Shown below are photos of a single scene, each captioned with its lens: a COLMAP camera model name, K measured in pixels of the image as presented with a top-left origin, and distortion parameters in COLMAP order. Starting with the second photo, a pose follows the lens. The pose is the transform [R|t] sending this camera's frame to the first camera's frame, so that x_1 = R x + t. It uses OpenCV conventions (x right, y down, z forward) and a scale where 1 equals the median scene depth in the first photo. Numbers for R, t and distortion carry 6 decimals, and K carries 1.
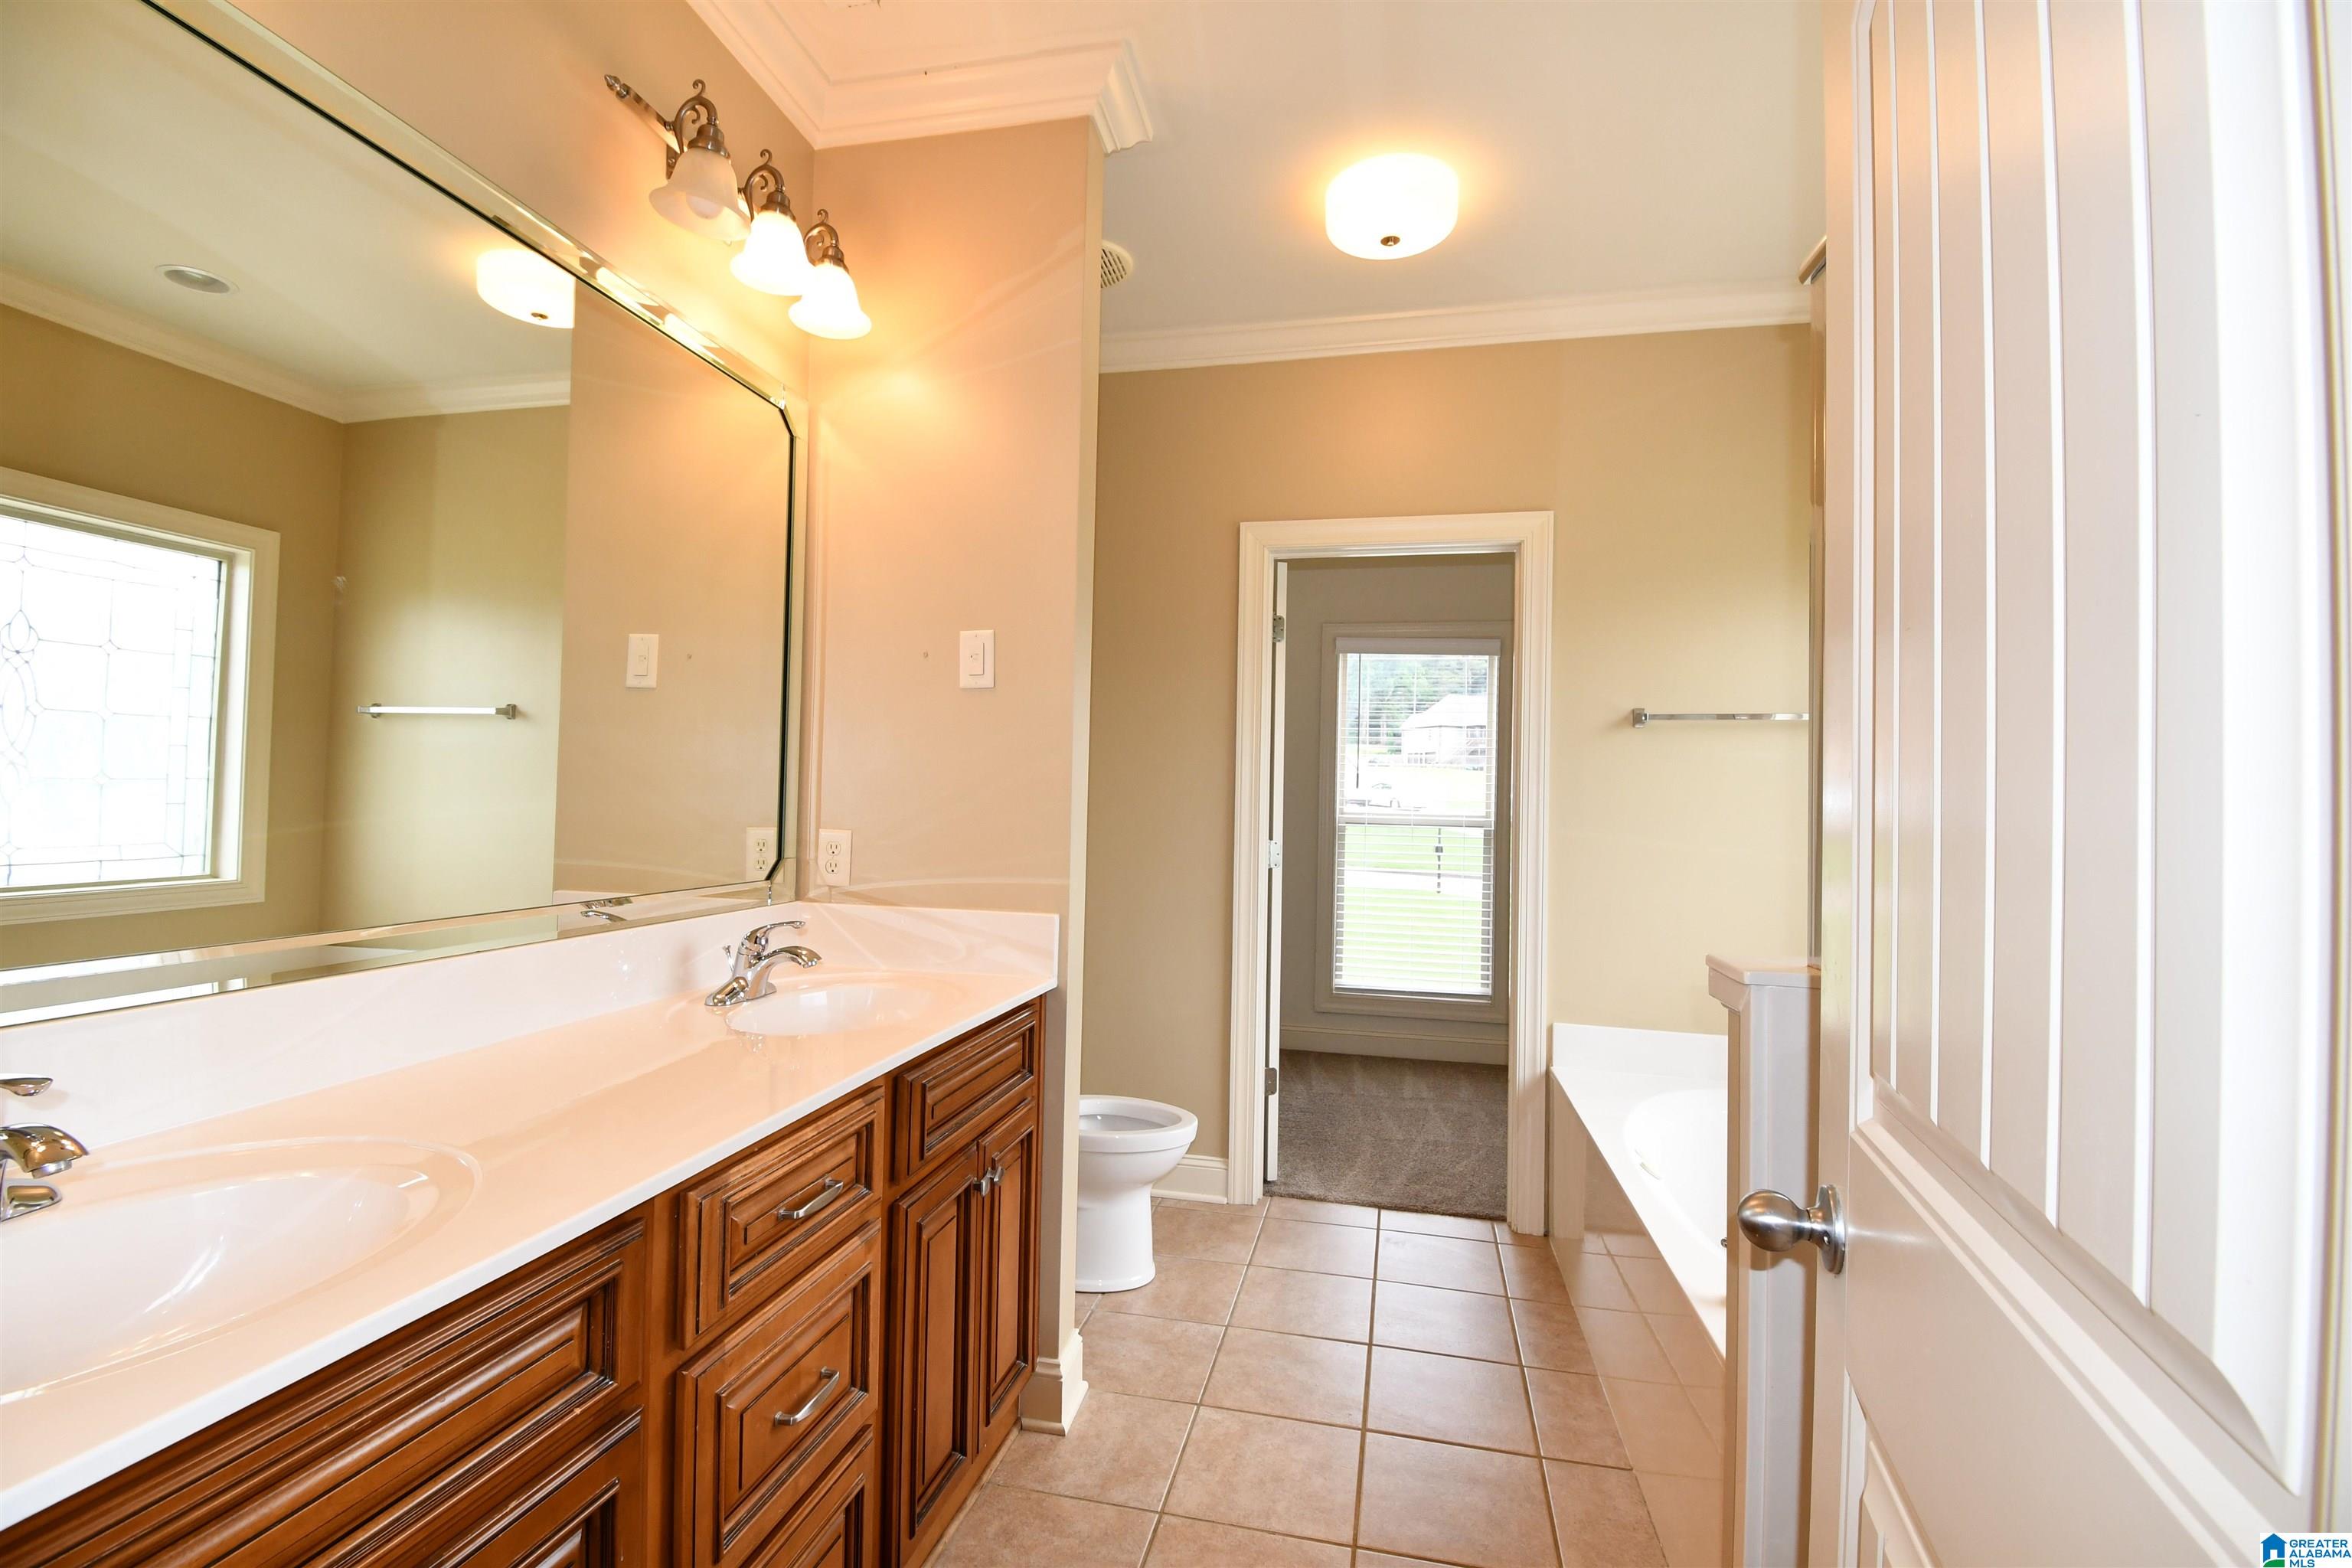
lens RADIAL K [[1043.5, 0, 1158.4], [0, 1043.5, 765.1], [0, 0, 1]] dist [0.000758, -0.000980]
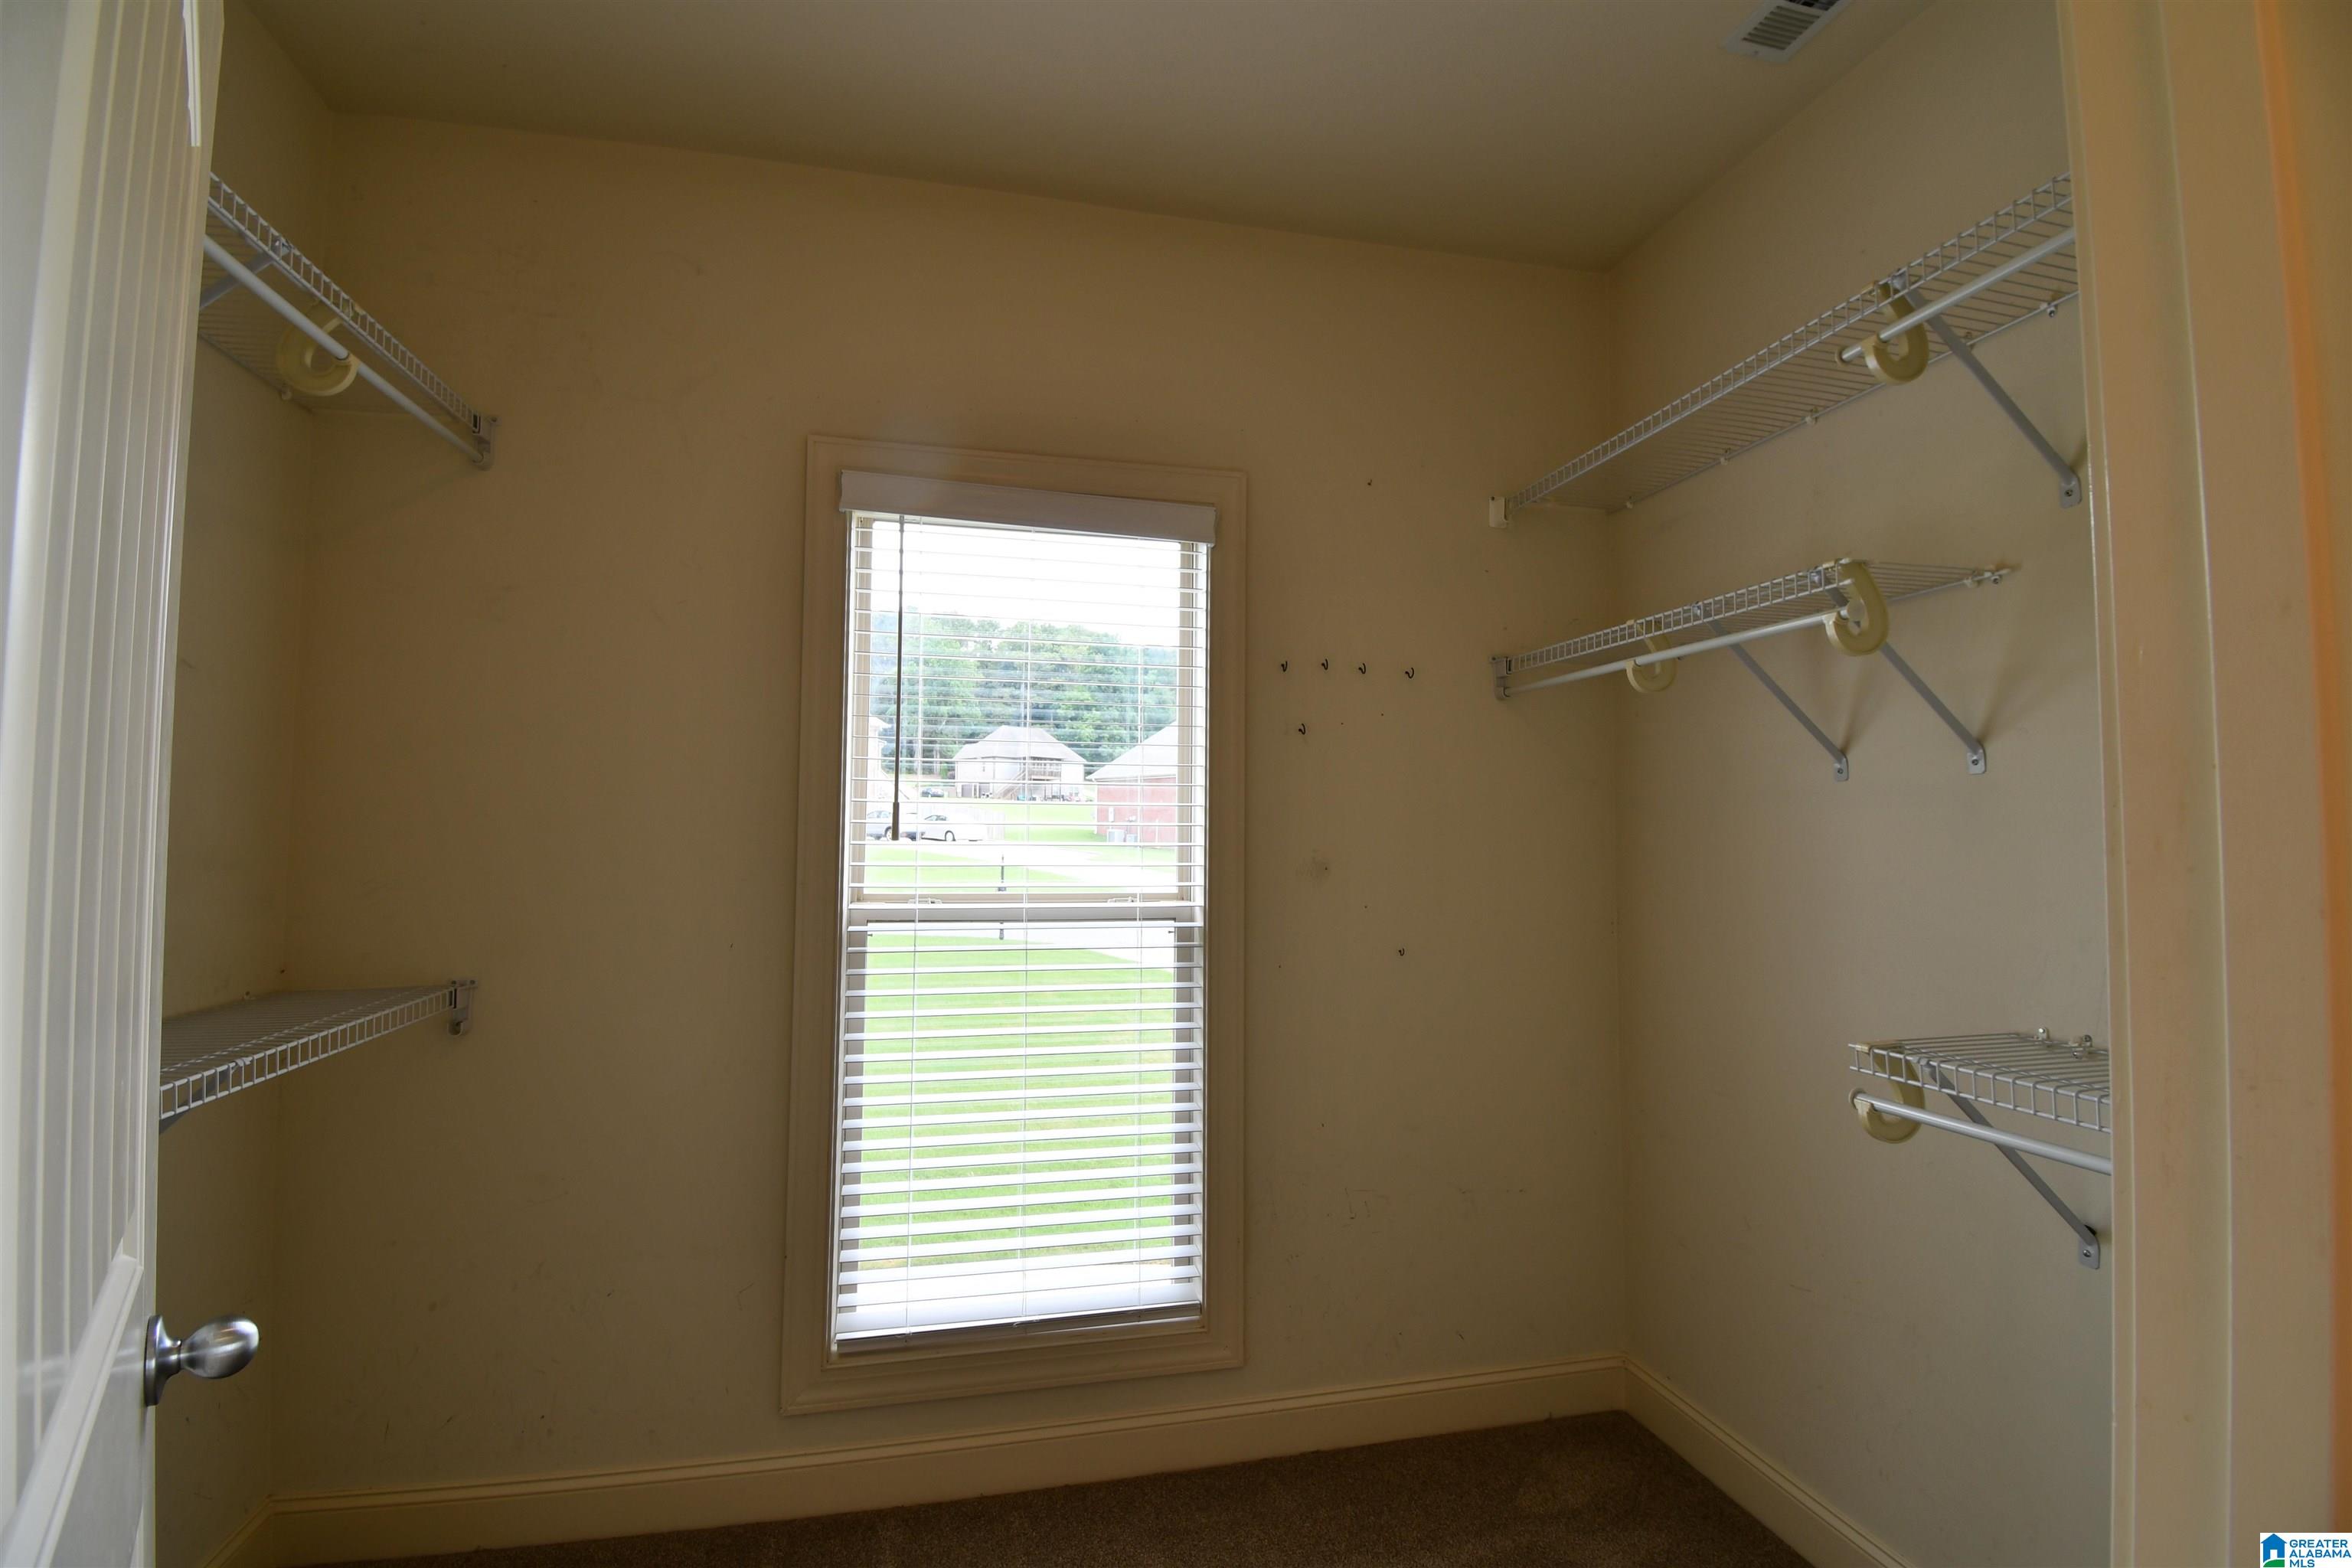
lens RADIAL K [[1043.5, 0, 1168.9], [0, 1043.5, 779.9], [0, 0, 1]] dist [0.000758, -0.000980]
pose [[0.908195, 0.004044, 0.418527, 0.115185], [0.002680, 0.999877, -0.015477, 0.005198], [-0.418538, 0.015178, 0.908072, 0.573531]]
